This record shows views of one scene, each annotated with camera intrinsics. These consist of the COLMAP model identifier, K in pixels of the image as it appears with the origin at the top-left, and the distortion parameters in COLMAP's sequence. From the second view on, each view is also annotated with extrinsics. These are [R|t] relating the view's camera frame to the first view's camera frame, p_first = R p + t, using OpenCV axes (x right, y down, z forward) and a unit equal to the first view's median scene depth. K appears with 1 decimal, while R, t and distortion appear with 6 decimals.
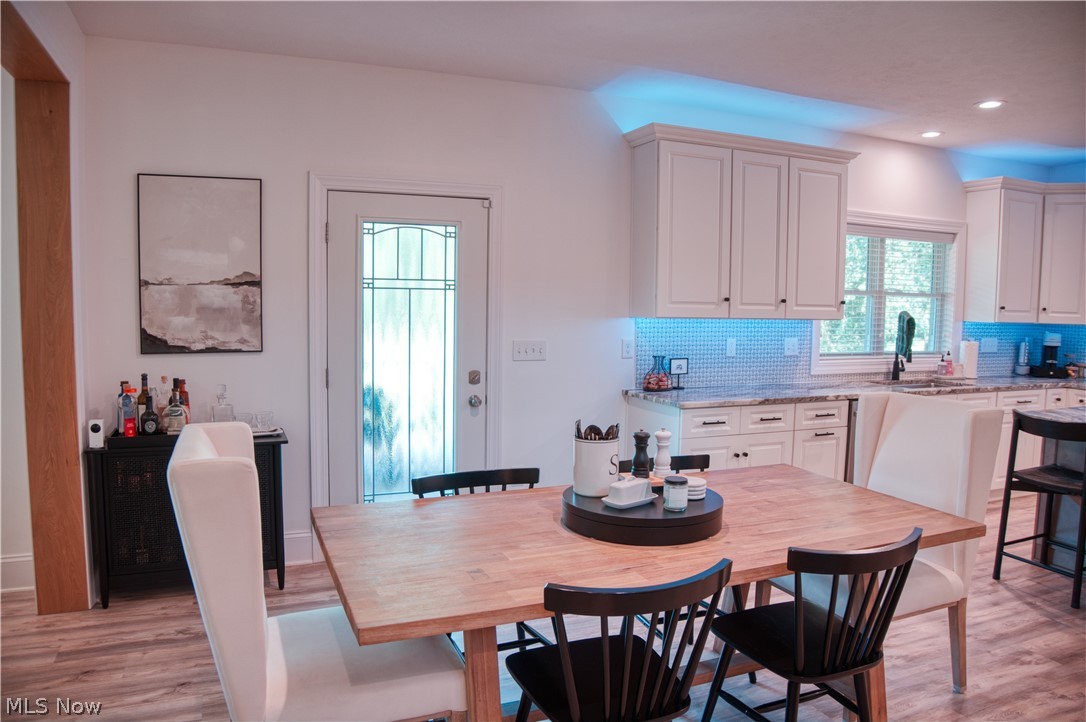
lens RADIAL K [[757.7, 0, 543.0], [0, 757.7, 361.0], [0, 0, 1]] dist [-0.145715, 0.074653]
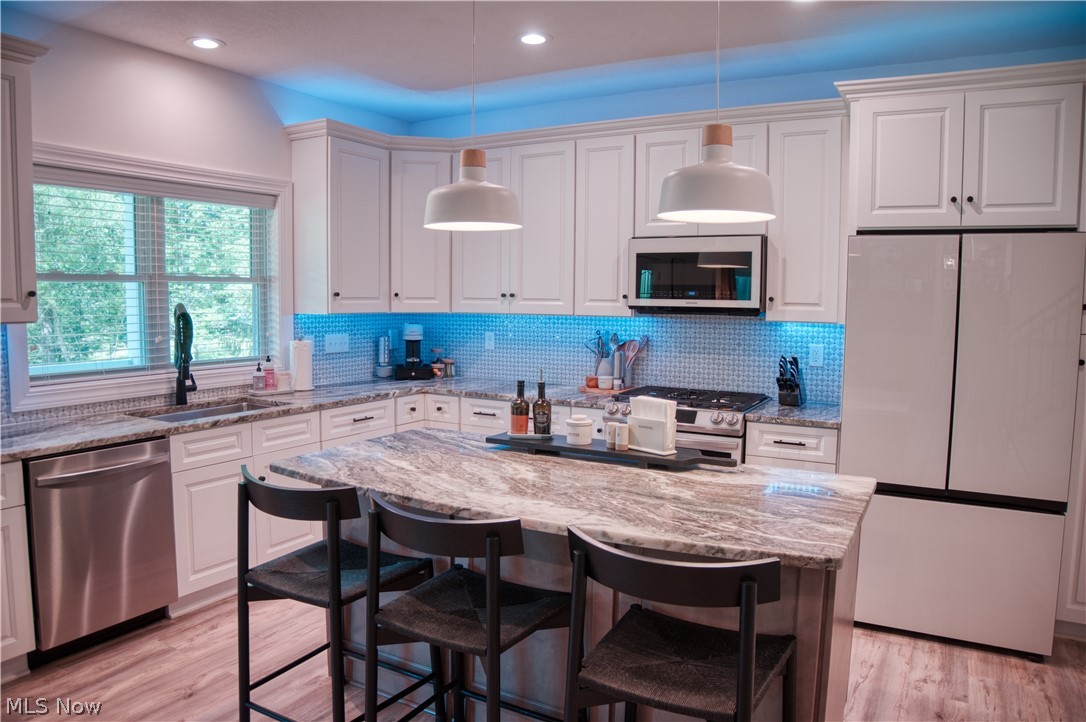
lens RADIAL K [[742.4, 0, 541.0], [0, 742.4, 334.1], [0, 0, 1]] dist [-0.002252, -0.108877]
pose [[0.807924, -0.046876, 0.587420, 0.343676], [0.060951, 0.998132, -0.004179, -0.015821], [-0.586127, 0.039180, 0.809271, 0.244810]]
